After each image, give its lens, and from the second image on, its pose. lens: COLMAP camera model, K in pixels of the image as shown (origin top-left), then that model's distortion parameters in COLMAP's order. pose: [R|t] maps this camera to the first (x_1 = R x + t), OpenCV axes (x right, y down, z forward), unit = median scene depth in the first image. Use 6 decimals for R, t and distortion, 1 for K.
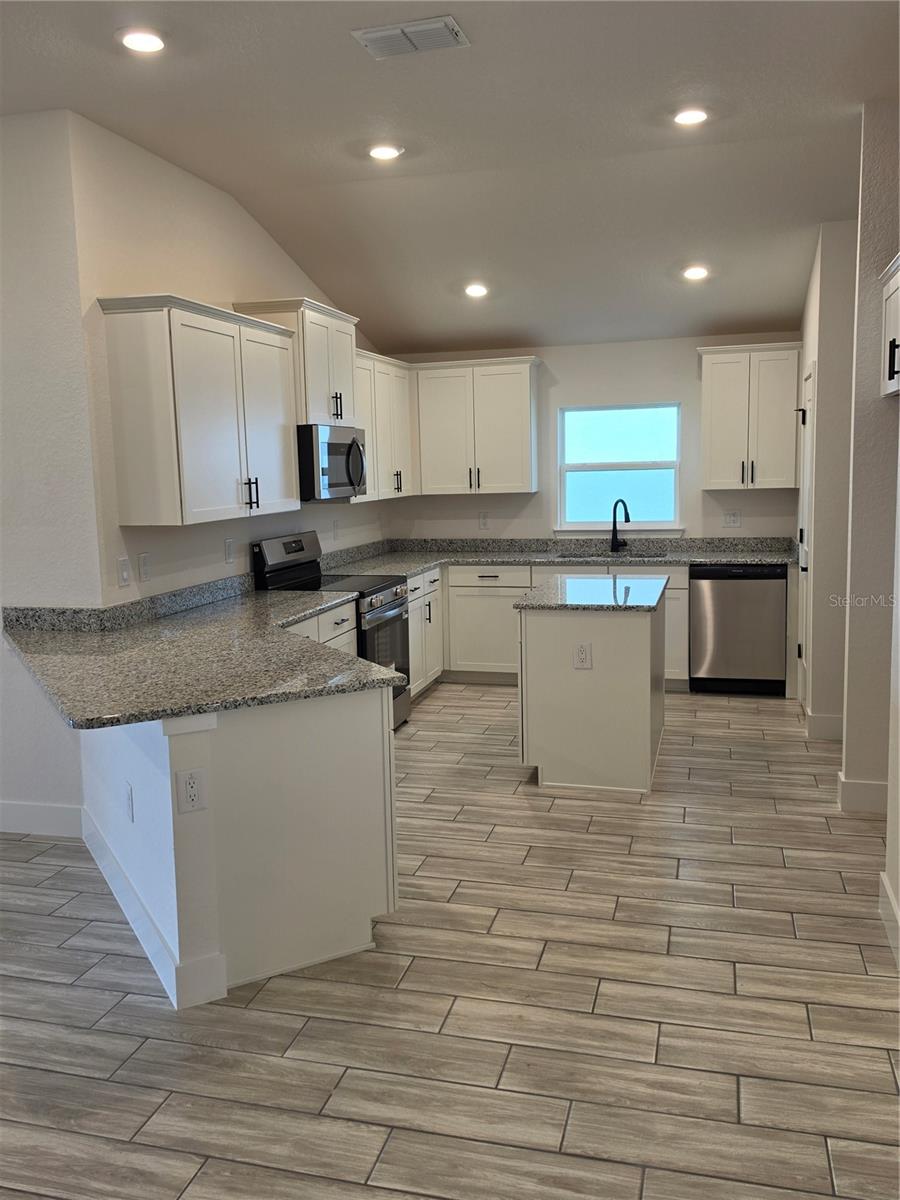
lens RADIAL K [[997.7, 0, 450.0], [0, 997.7, 600.0], [0, 0, 1]] dist [0.092445, -0.157559]
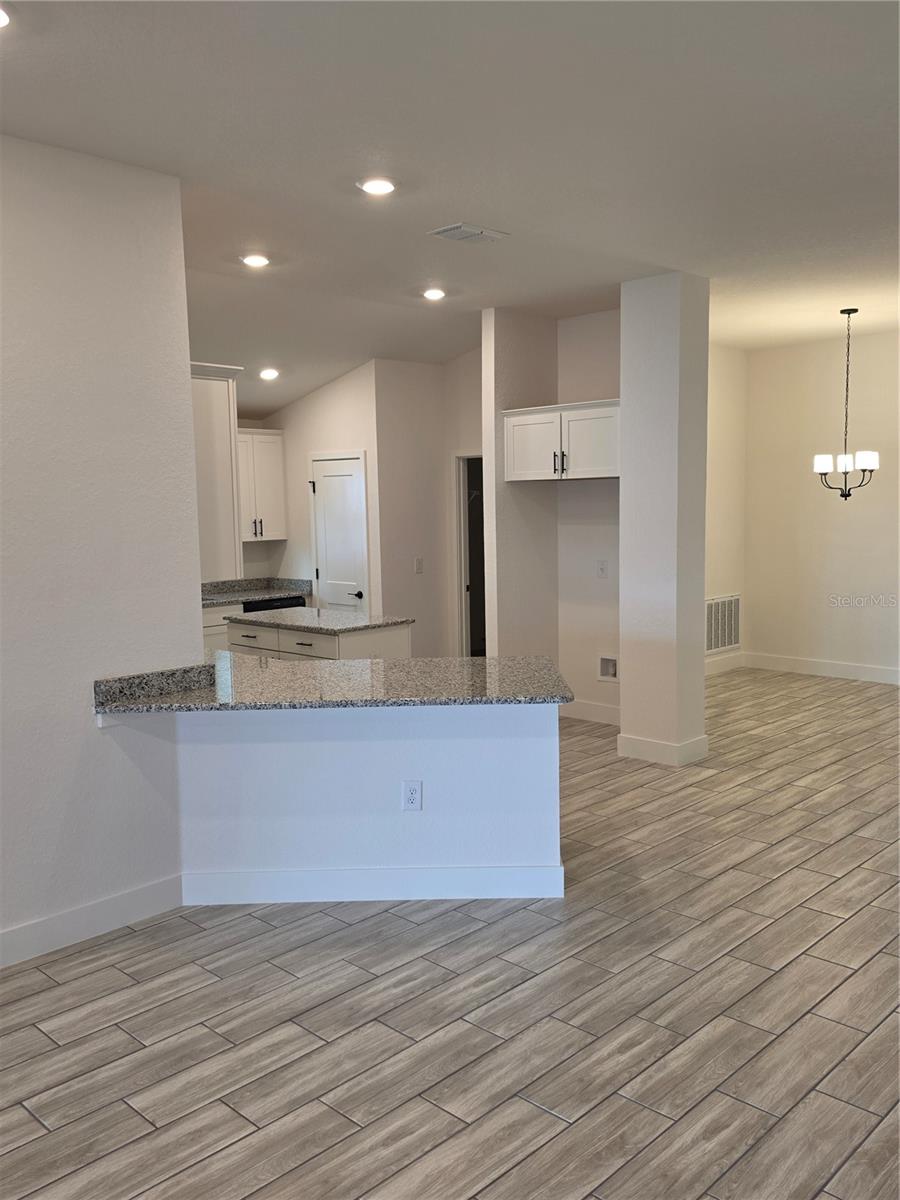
lens RADIAL K [[997.7, 0, 450.0], [0, 997.7, 600.0], [0, 0, 1]] dist [0.092445, -0.157559]
pose [[0.487748, -0.078615, 0.869438, -1.509378], [0.131039, 0.991246, 0.016117, -0.054300], [-0.863094, 0.106070, 0.493779, 0.380580]]
